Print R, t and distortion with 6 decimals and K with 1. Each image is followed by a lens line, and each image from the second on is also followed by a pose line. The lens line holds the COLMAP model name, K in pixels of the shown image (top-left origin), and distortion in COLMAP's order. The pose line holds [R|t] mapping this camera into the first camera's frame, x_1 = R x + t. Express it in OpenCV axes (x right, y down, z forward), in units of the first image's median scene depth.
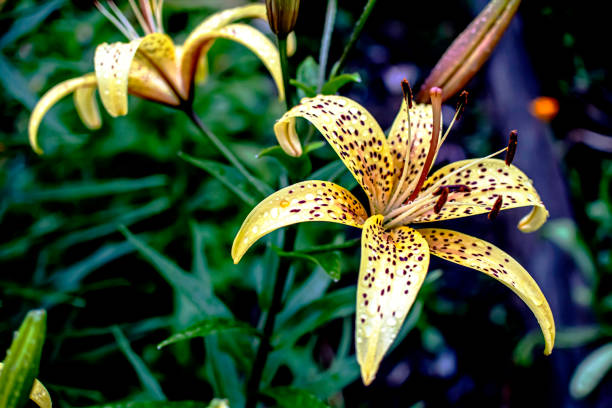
lens RADIAL K [[778.0, 0, 306.0], [0, 778.0, 204.0], [0, 0, 1]] dist [-0.297488, -0.007030]
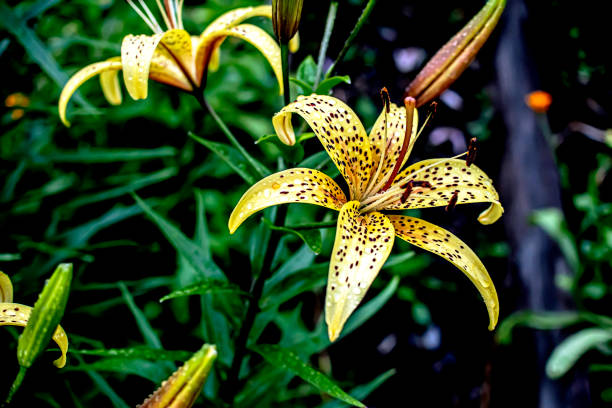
lens RADIAL K [[778.0, 0, 306.0], [0, 778.0, 204.0], [0, 0, 1]] dist [-0.297488, -0.007030]
pose [[0.997663, 0.068234, -0.003611, 0.022246], [-0.068061, 0.997033, 0.035957, -0.017482], [0.006054, -0.035628, 0.999347, -0.171651]]
